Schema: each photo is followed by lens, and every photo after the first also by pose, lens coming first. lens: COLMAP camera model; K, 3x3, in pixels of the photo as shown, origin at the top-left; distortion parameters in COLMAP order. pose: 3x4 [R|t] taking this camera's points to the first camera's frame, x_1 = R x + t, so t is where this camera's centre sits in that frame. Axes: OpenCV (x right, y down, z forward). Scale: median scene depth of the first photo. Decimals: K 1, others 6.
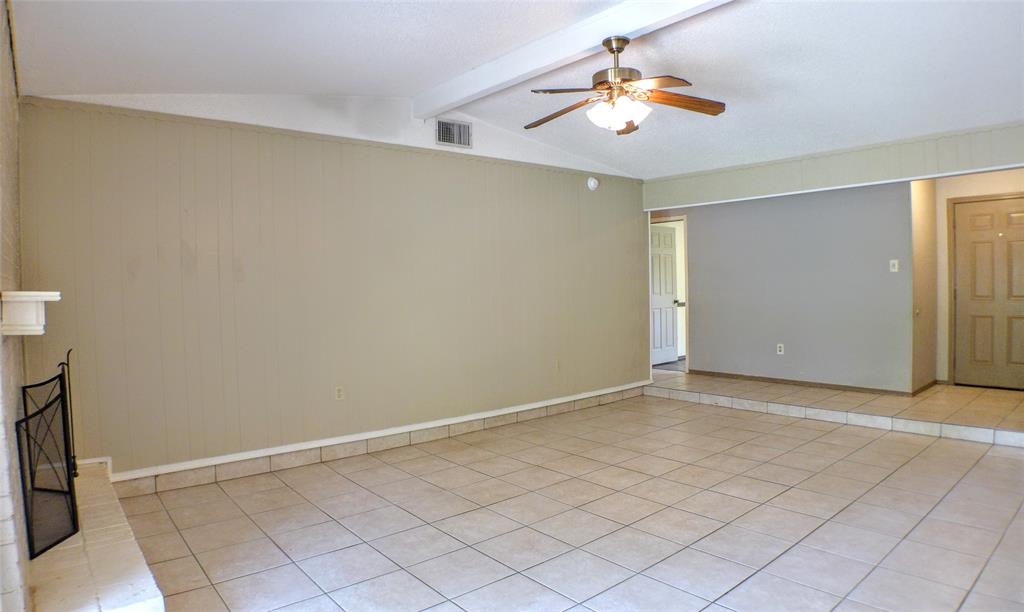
lens RADIAL K [[624.7, 0, 512.0], [0, 624.7, 306.0], [0, 0, 1]] dist [-0.093618, 0.000044]
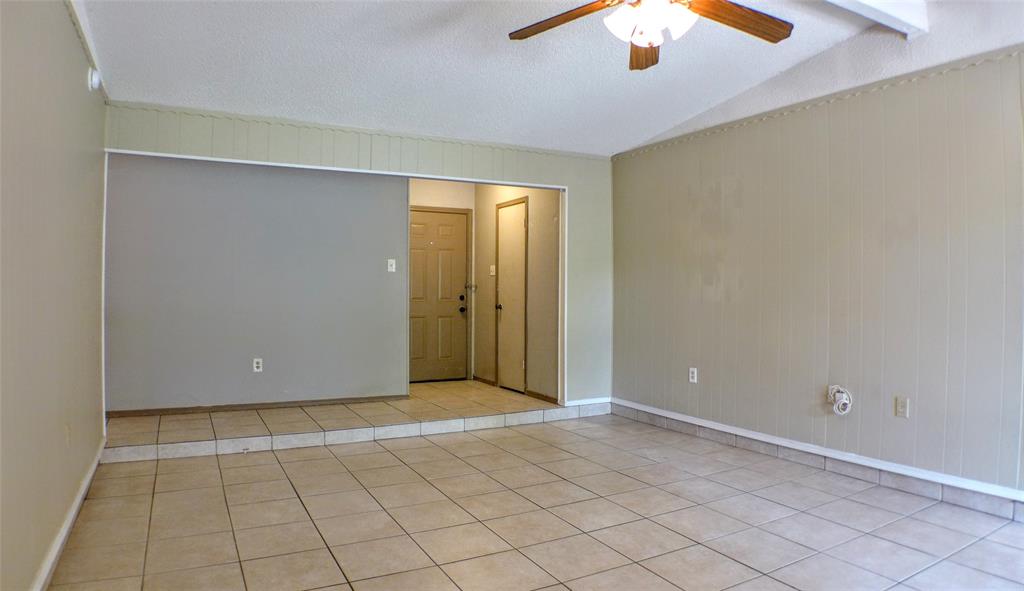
lens RADIAL K [[631.2, 0, 512.0], [0, 631.2, 295.5], [0, 0, 1]] dist [-0.125399, 0.001186]
pose [[0.173370, 0.018363, 0.984686, -0.421468], [0.023426, 0.999466, -0.022763, 0.011251], [-0.984578, 0.027014, 0.172847, 0.830784]]
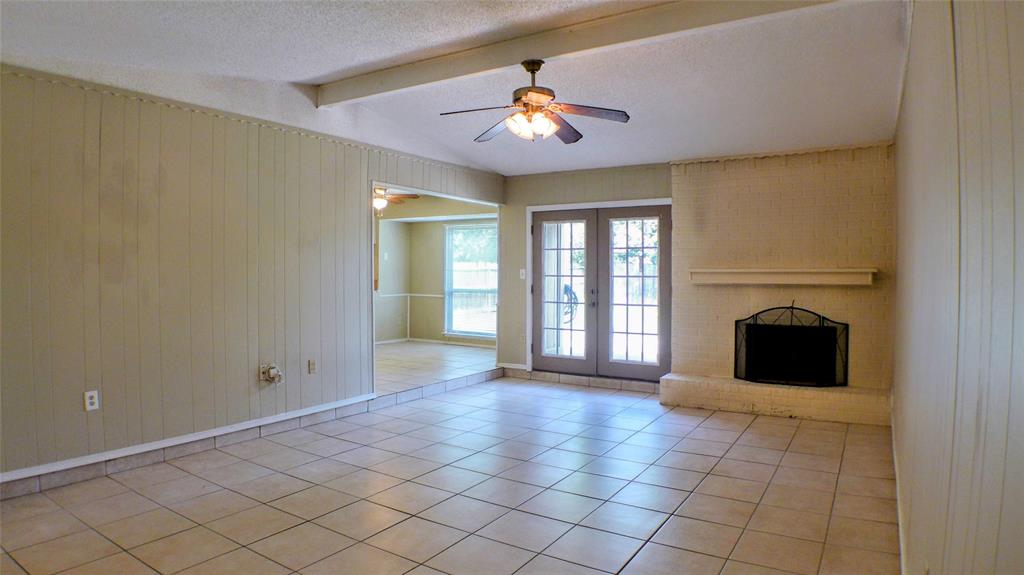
lens RADIAL K [[573.2, 0, 512.0], [0, 573.2, 287.5], [0, 0, 1]] dist [-0.069466, -0.000125]
pose [[-0.954271, 0.030521, -0.297380, 0.425313], [0.010303, 0.997541, 0.069318, -0.067384], [0.298764, 0.063084, -0.952240, 1.607463]]
